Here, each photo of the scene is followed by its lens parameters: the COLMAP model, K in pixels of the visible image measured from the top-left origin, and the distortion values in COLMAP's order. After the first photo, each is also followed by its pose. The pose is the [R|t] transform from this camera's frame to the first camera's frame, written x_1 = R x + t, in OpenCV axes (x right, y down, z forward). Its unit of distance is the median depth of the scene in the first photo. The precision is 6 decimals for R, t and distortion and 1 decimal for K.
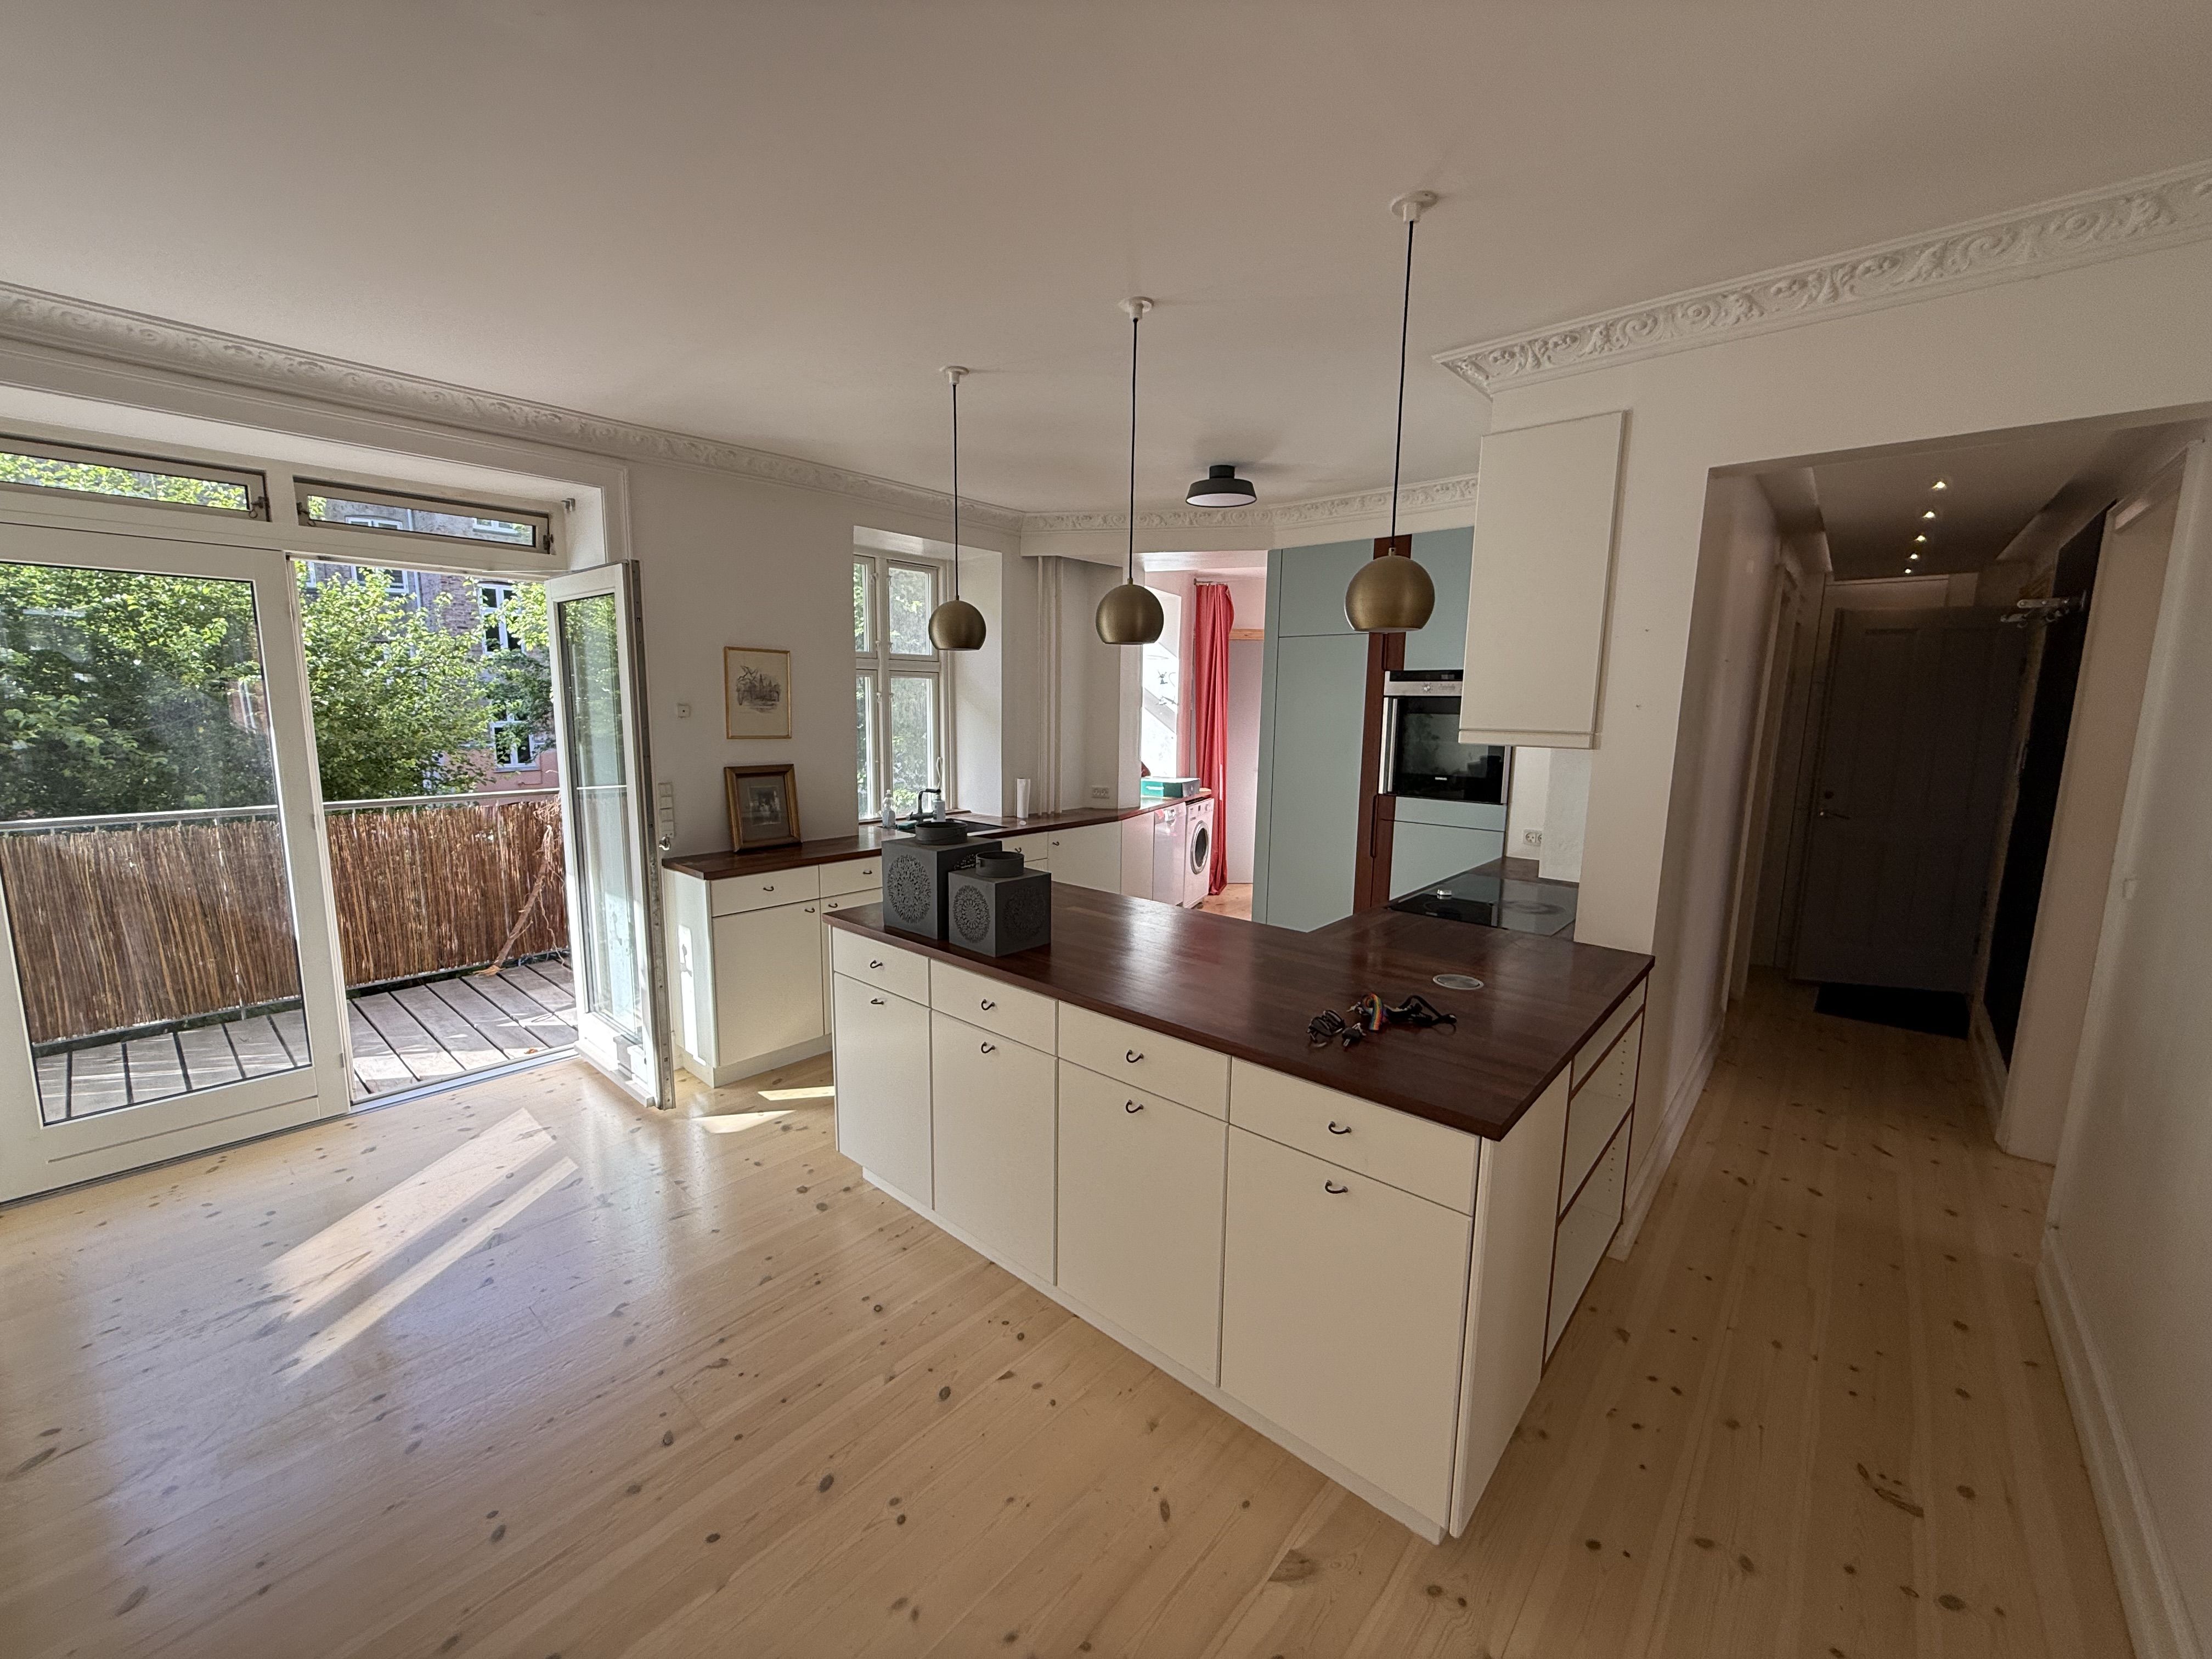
lens RADIAL K [[885.4, 0, 1105.8], [0, 885.4, 830.1], [0, 0, 1]] dist [-0.000326, -0.000113]
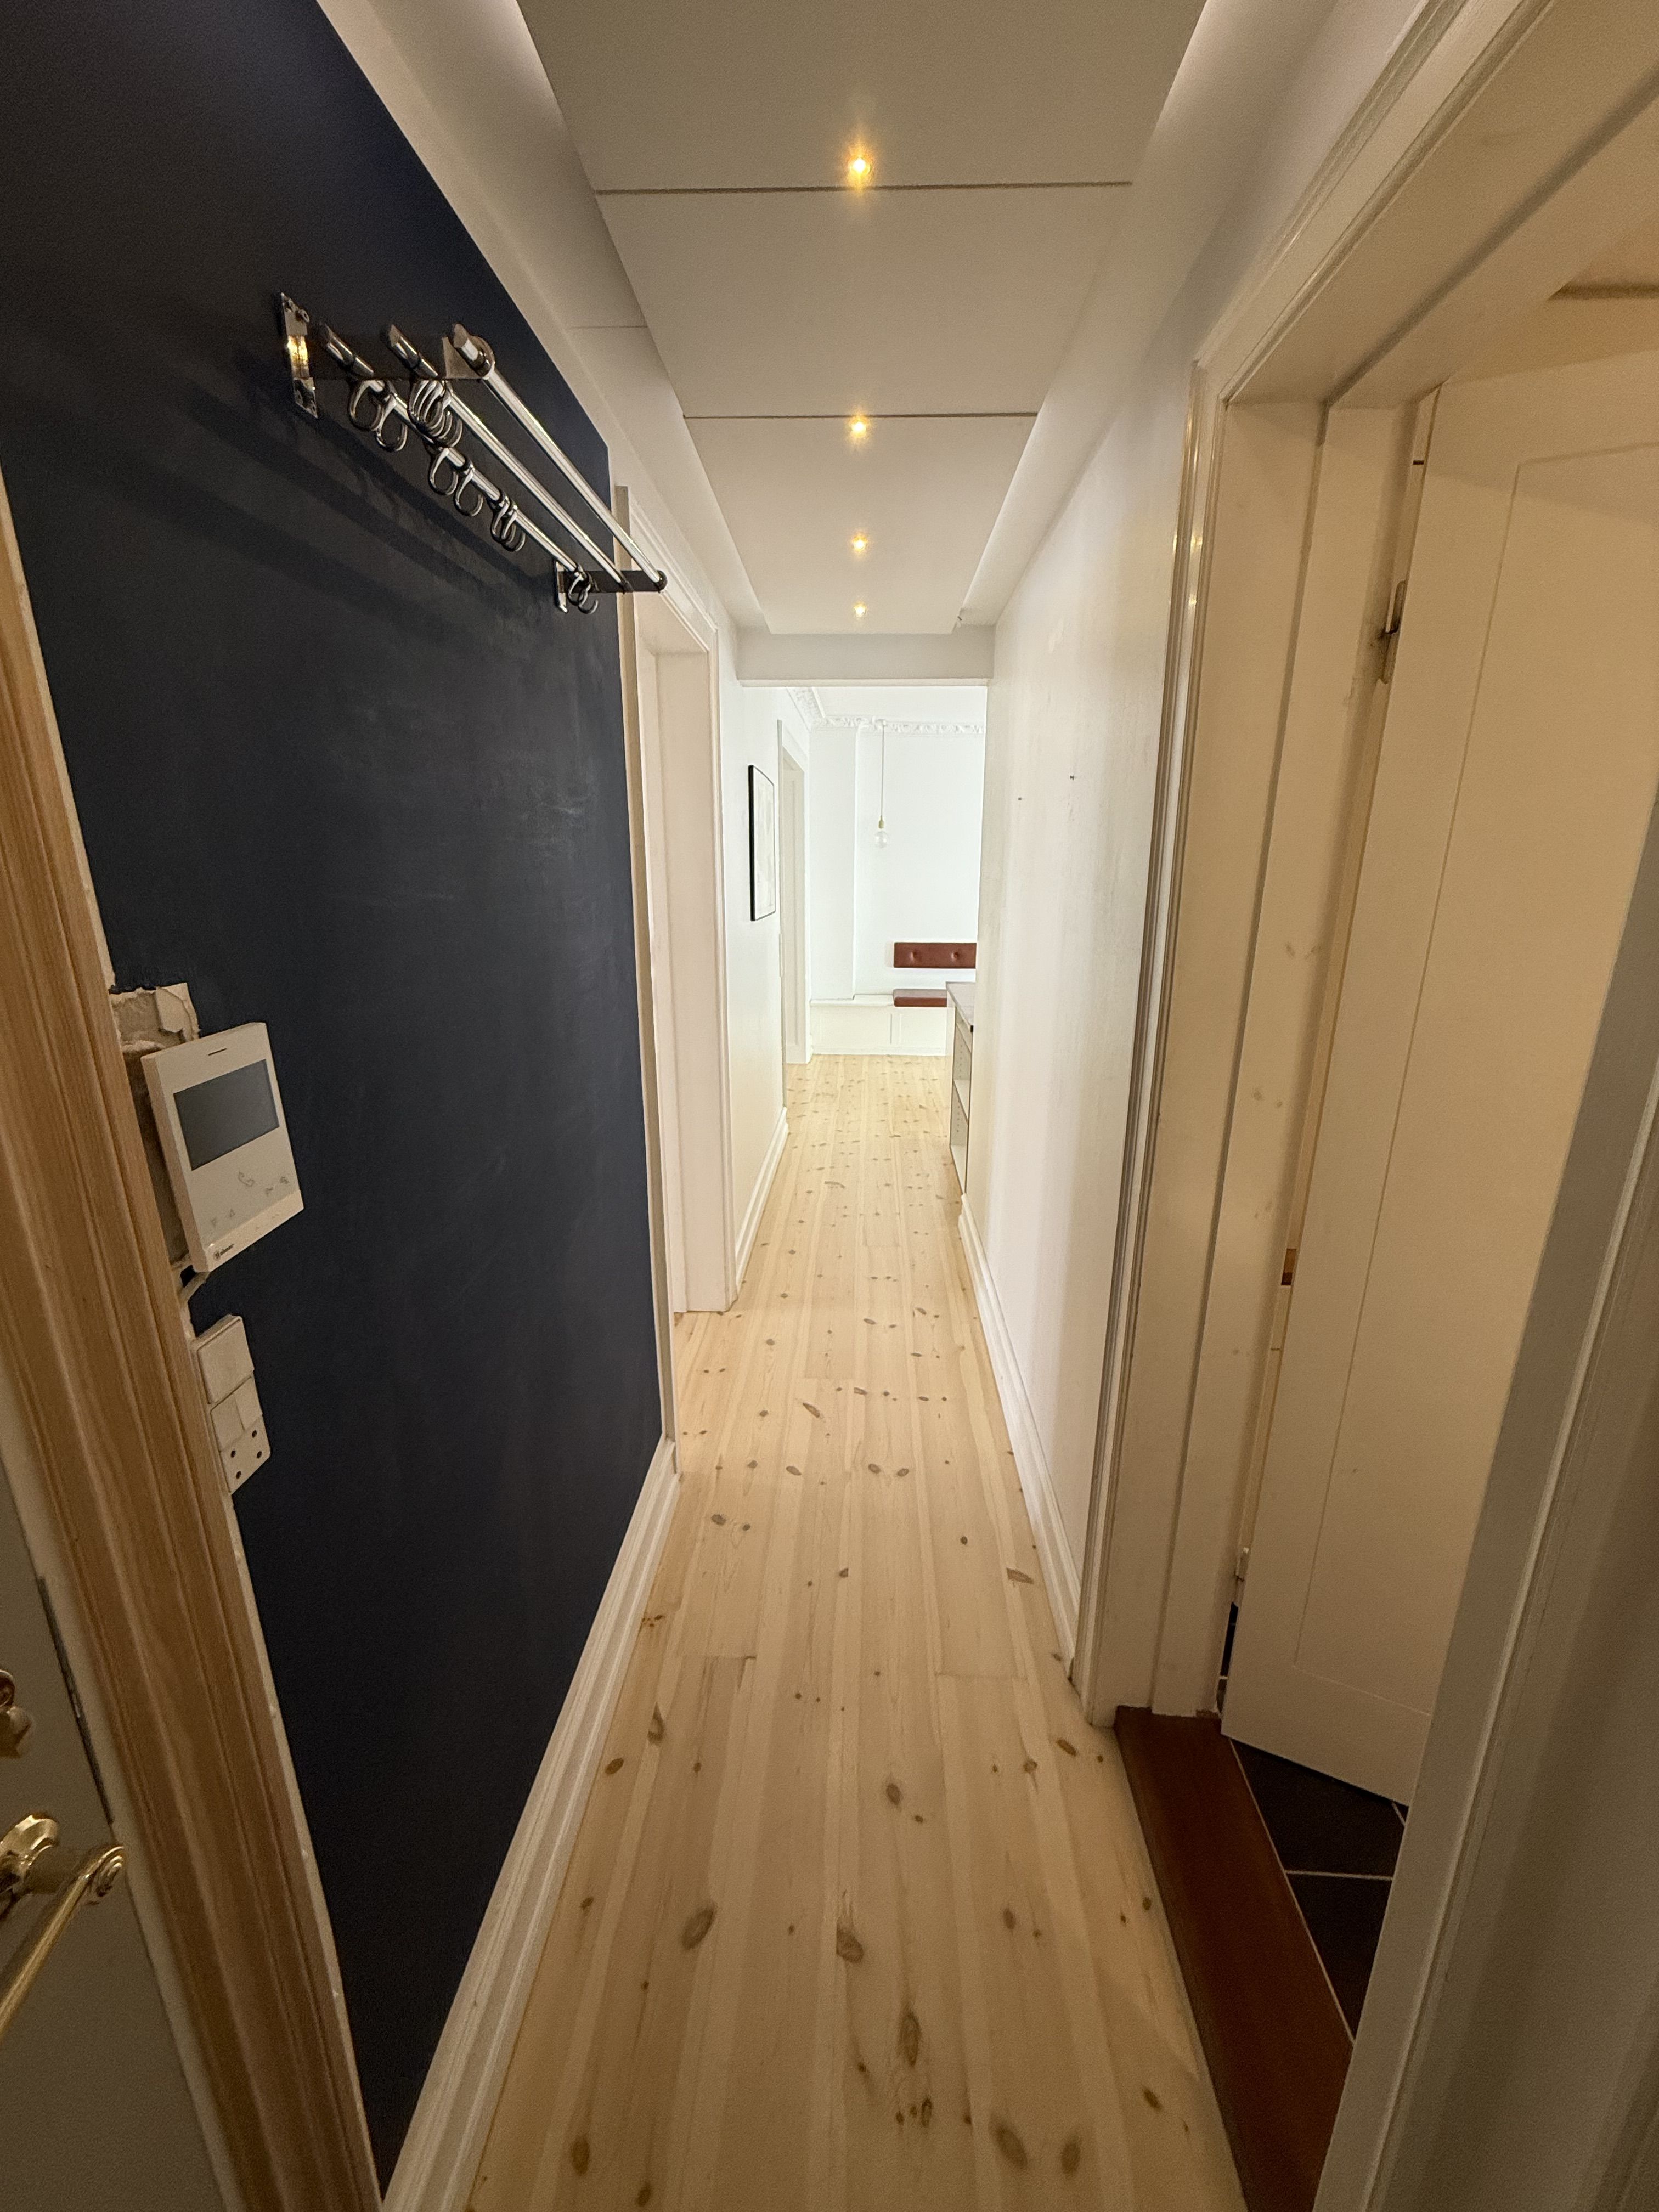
lens RADIAL K [[885.4, 0, 832.5], [0, 885.4, 1105.8], [0, 0, 1]] dist [-0.000326, -0.000113]
pose [[-0.783208, 0.161412, -0.600442, 1.199307], [-0.097735, 0.921749, 0.375270, -0.193274], [0.614030, 0.352599, -0.706146, 1.365739]]
